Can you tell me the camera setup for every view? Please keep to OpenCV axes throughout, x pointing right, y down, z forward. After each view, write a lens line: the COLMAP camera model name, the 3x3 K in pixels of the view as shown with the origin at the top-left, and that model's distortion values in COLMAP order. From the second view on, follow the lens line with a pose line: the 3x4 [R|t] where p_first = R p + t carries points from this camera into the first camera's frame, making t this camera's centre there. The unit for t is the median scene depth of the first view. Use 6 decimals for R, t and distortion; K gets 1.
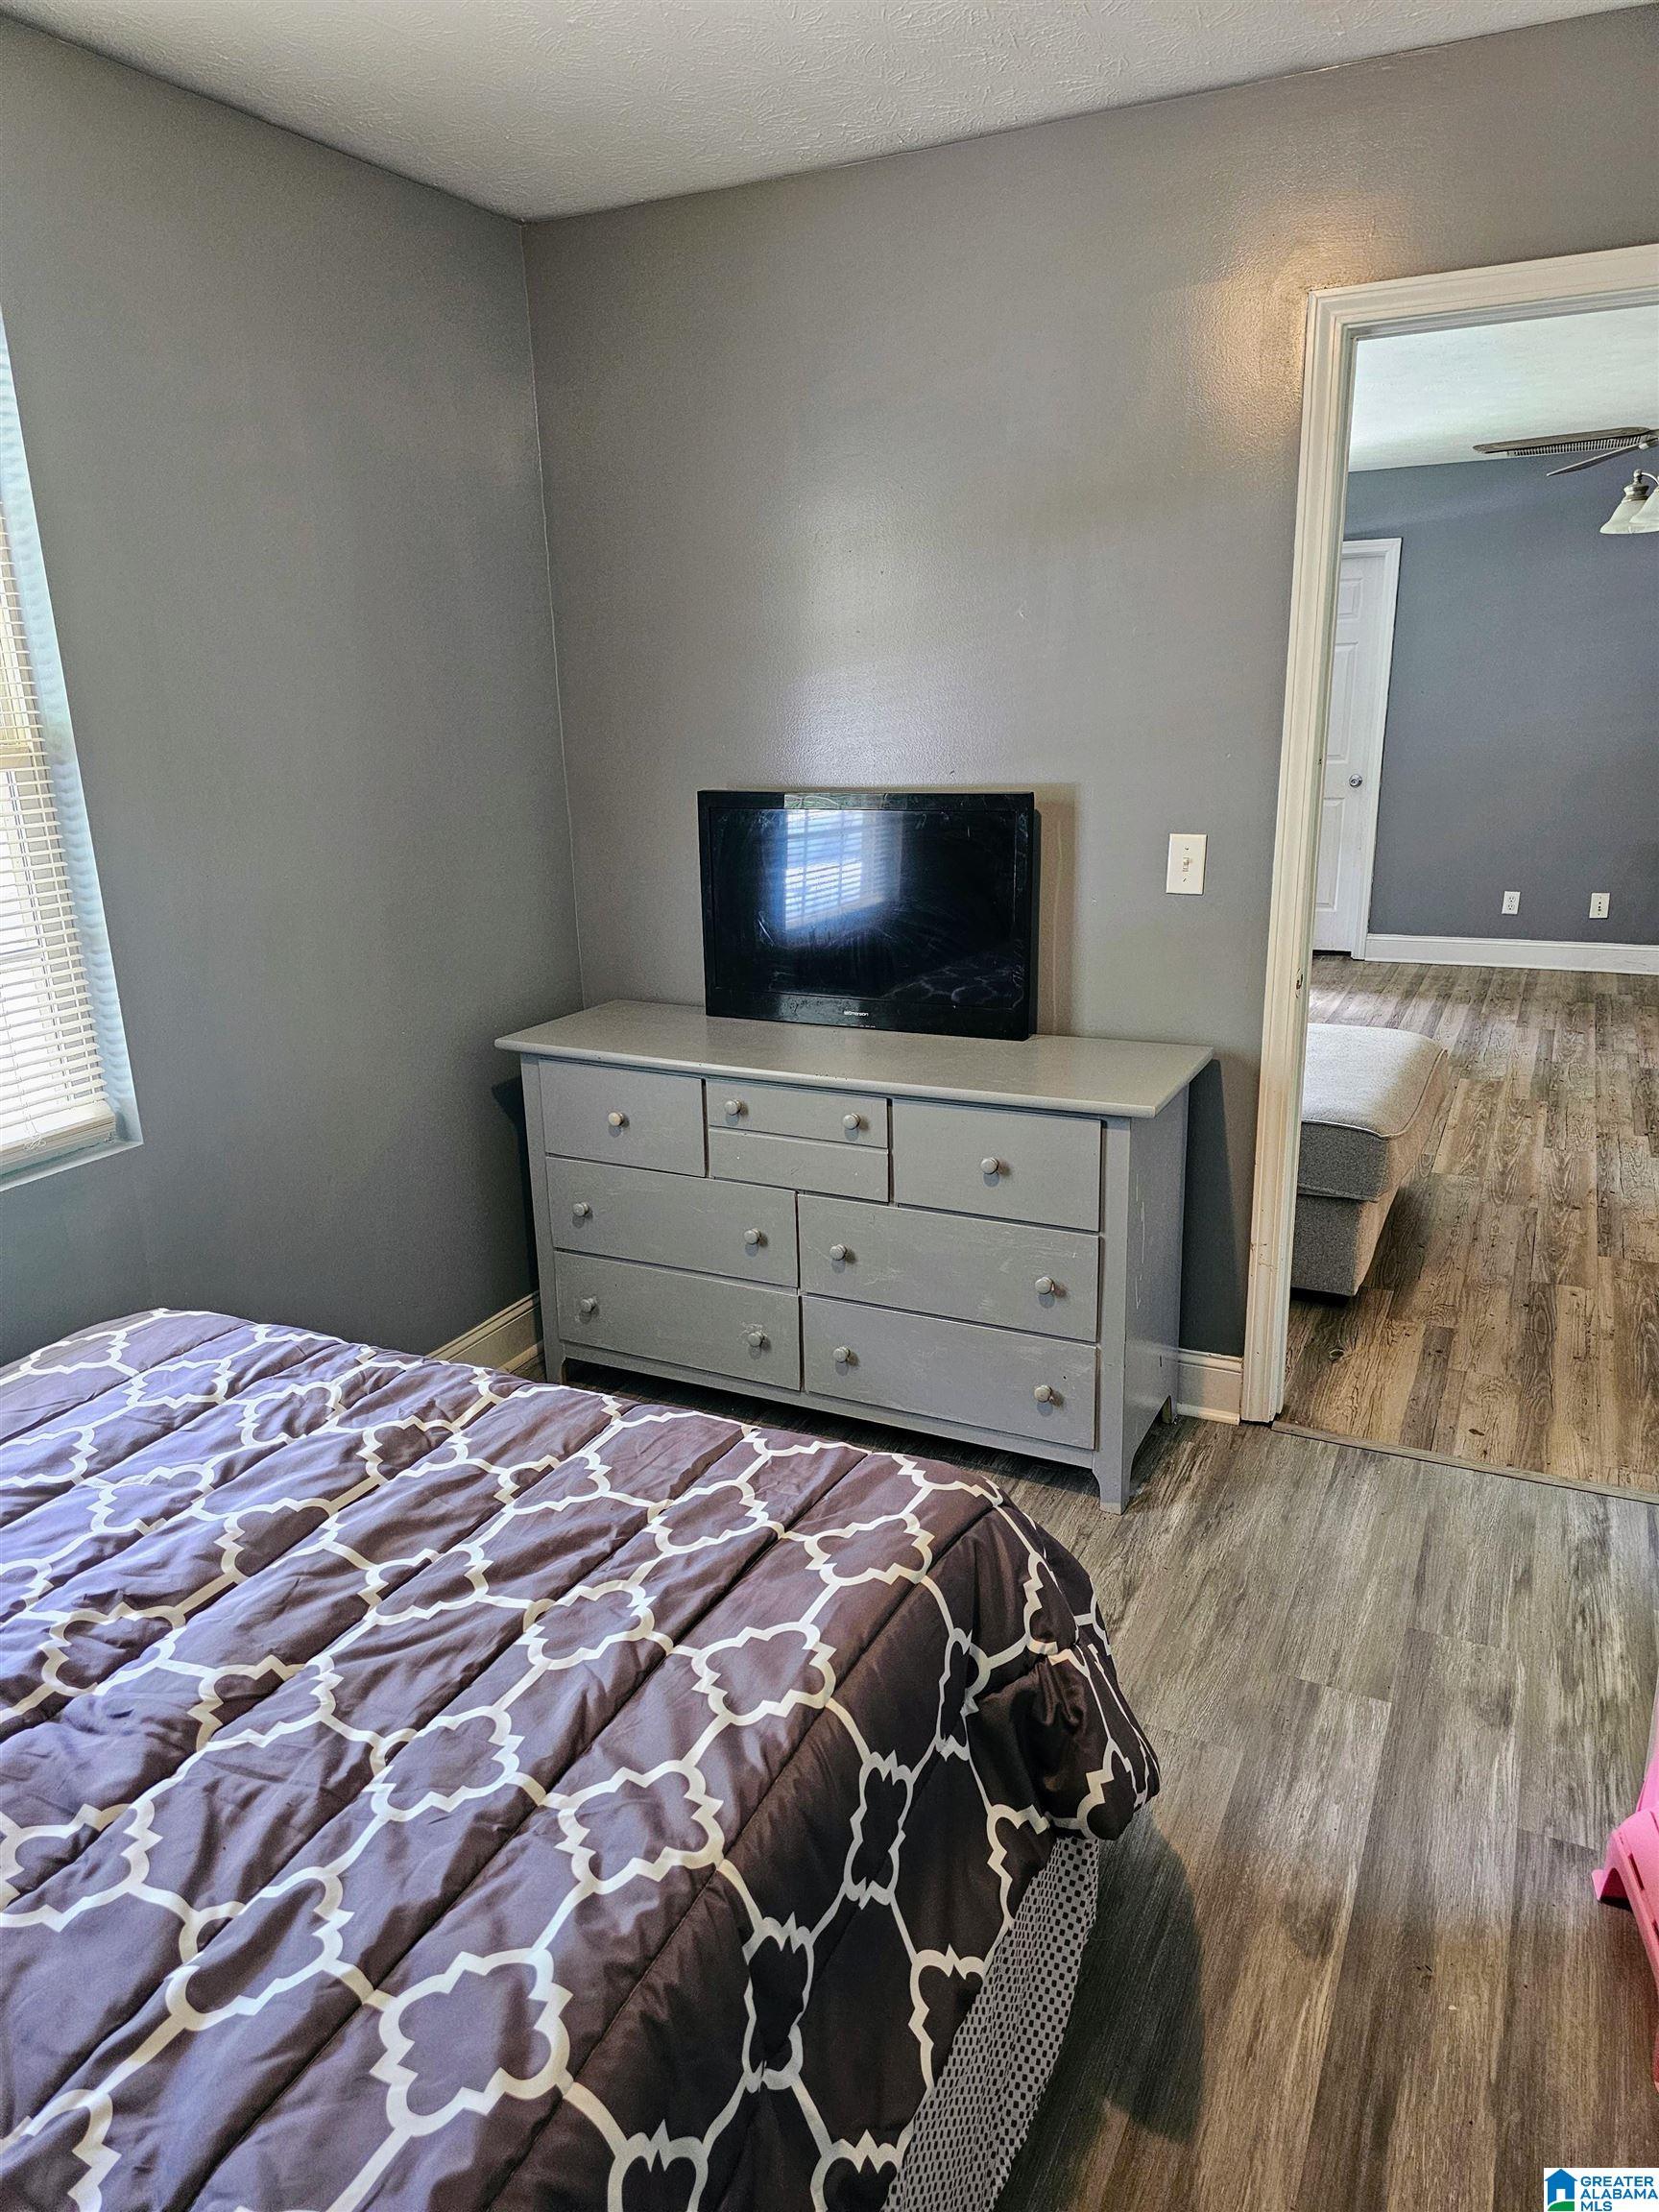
lens RADIAL K [[1481.5, 0, 826.2], [0, 1481.5, 1108.4], [0, 0, 1]] dist [0.062317, -0.042646]
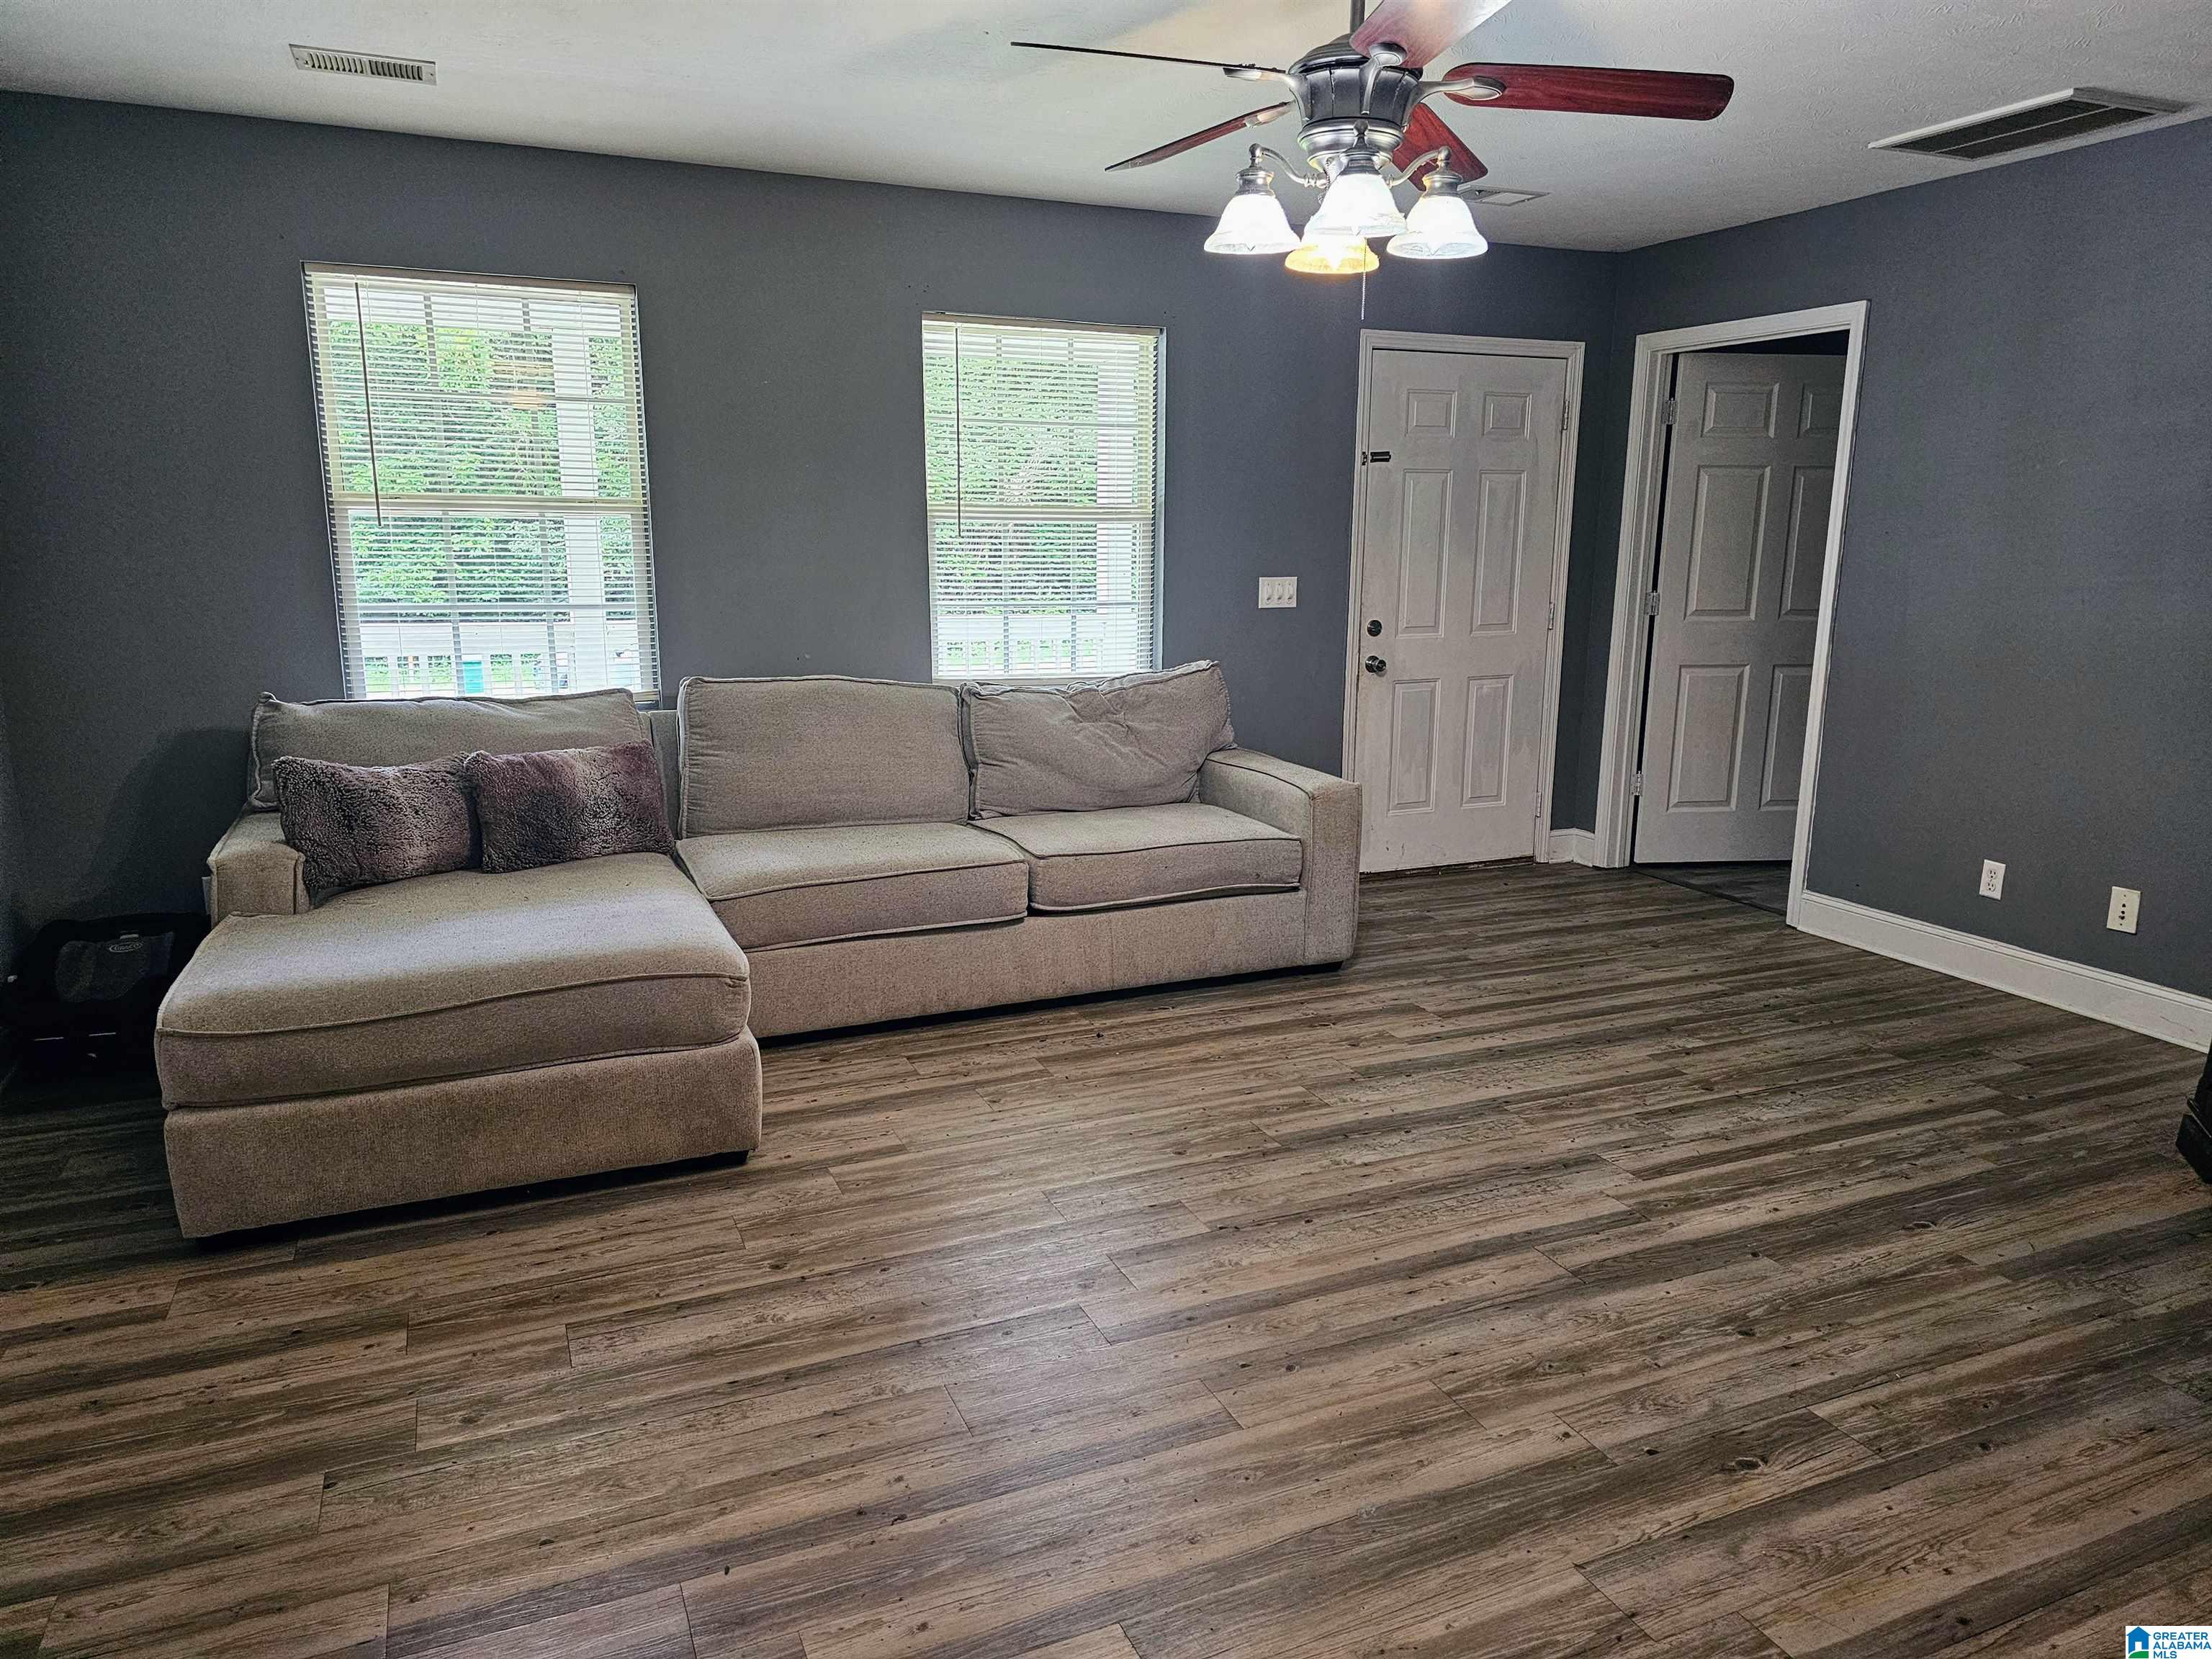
lens RADIAL K [[1481.5, 0, 1120.7], [0, 1481.5, 831.3], [0, 0, 1]] dist [0.062317, -0.042646]
pose [[0.767062, 0.166648, -0.619552, 0.807515], [-0.205729, 0.978572, 0.008506, -0.128610], [0.607694, 0.120936, 0.784909, 0.450002]]
